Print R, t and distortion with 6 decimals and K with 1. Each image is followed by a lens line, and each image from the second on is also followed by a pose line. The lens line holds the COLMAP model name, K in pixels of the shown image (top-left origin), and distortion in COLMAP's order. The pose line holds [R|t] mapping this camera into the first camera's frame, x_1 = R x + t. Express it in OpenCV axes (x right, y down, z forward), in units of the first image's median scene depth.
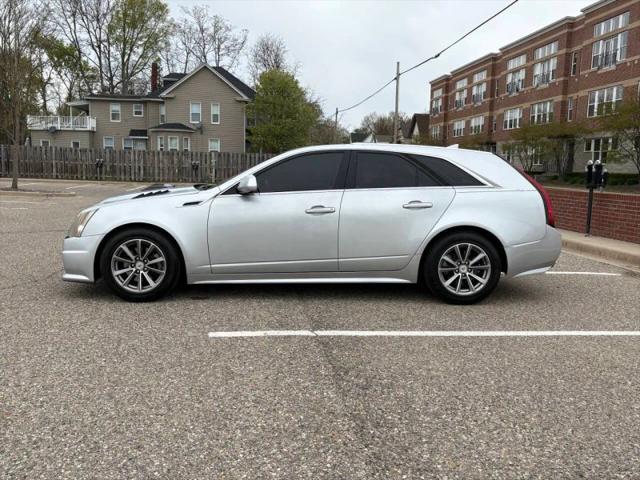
lens RADIAL K [[615.2, 0, 320.0], [0, 615.2, 240.0], [0, 0, 1]] dist [0.043880, -0.023571]
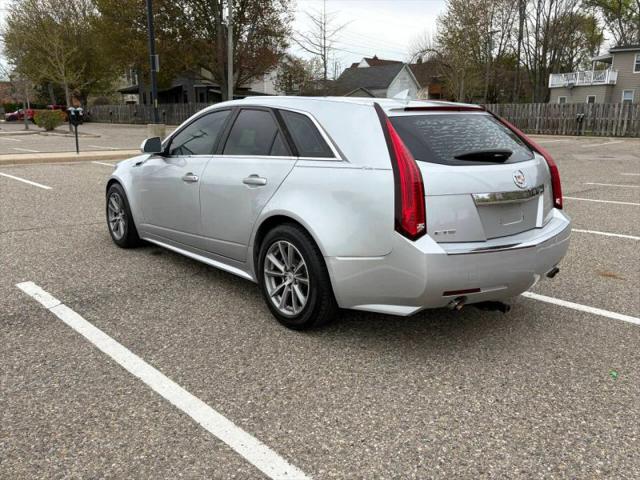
lens RADIAL K [[551.0, 0, 320.0], [0, 551.0, 240.0], [0, 0, 1]] dist [0.044183, -0.011646]
pose [[0.604910, 0.154639, -0.781134, 0.122908], [-0.081925, 0.987843, 0.132118, -0.013351], [0.792068, -0.015925, 0.610225, 0.109300]]
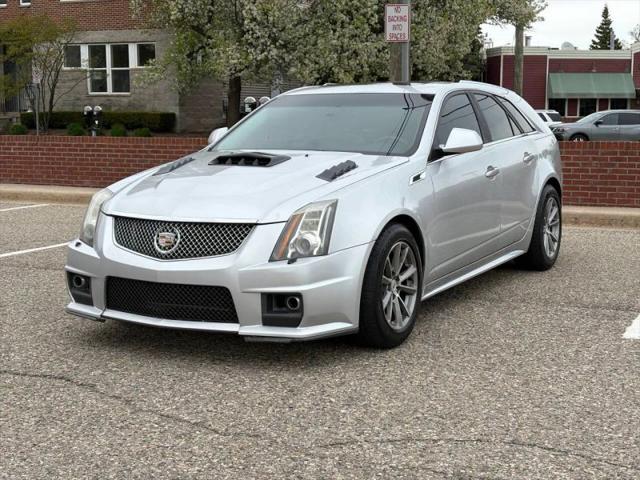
lens RADIAL K [[1010.4, 0, 320.0], [0, 1010.4, 240.0], [0, 0, 1]] dist [0.130722, -0.108472]
pose [[0.512918, -0.131873, 0.848248, -0.192053], [0.113281, 0.989886, 0.085394, -0.015861], [-0.850930, 0.052290, 0.522670, 0.088679]]
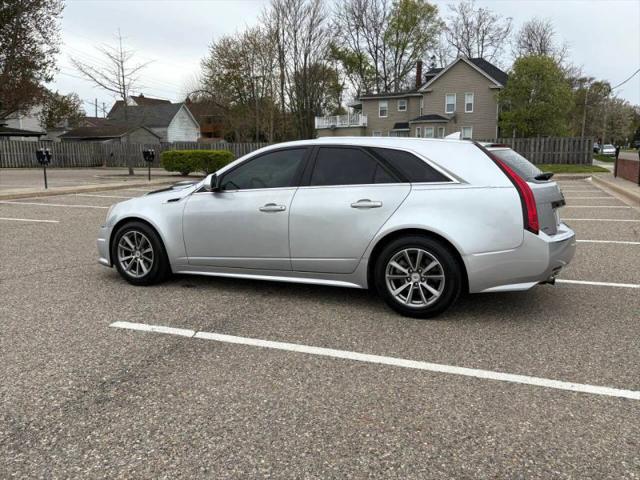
lens RADIAL K [[551.0, 0, 320.0], [0, 551.0, 240.0], [0, 0, 1]] dist [0.044183, -0.011646]
pose [[0.882764, 0.042305, -0.467907, 0.080372], [-0.024659, 0.998737, 0.043777, -0.006270], [0.469168, -0.027106, 0.882693, 0.041098]]
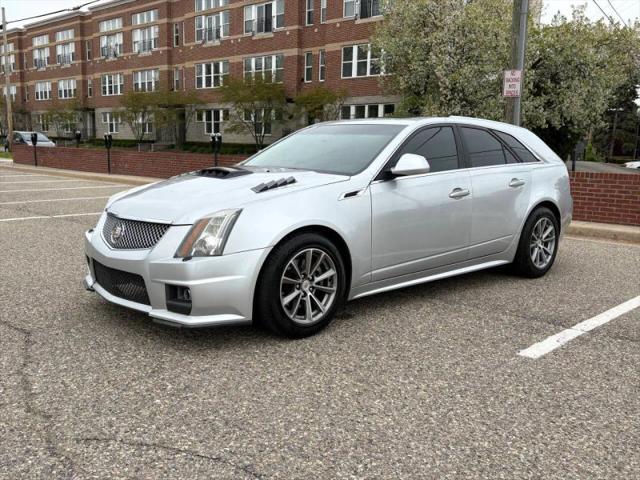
lens RADIAL K [[615.2, 0, 320.0], [0, 615.2, 240.0], [0, 0, 1]] dist [0.043880, -0.023571]
pose [[0.765925, -0.100051, 0.635097, -0.118542], [0.067161, 0.994864, 0.075731, -0.010294], [-0.639412, -0.015351, 0.768711, 0.074051]]
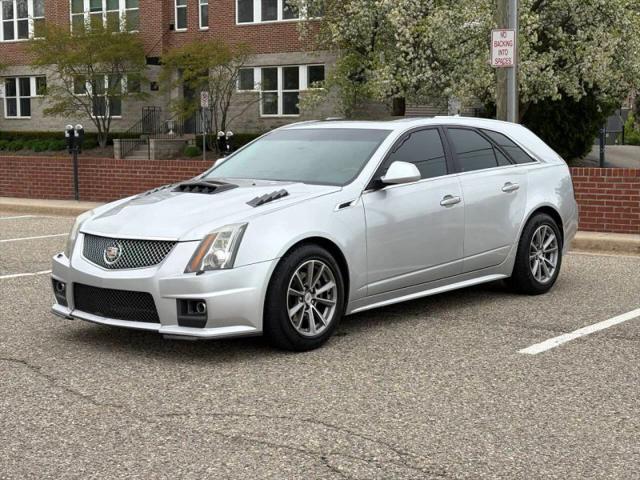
lens RADIAL K [[1084.2, 0, 308.6], [0, 1084.2, 239.8], [0, 0, 1]] dist [0.136071, 0.008389]
pose [[0.686535, -0.098190, 0.720436, -0.193485], [0.102932, 0.993986, 0.037384, -0.011625], [-0.719774, 0.048490, 0.692513, 0.022984]]
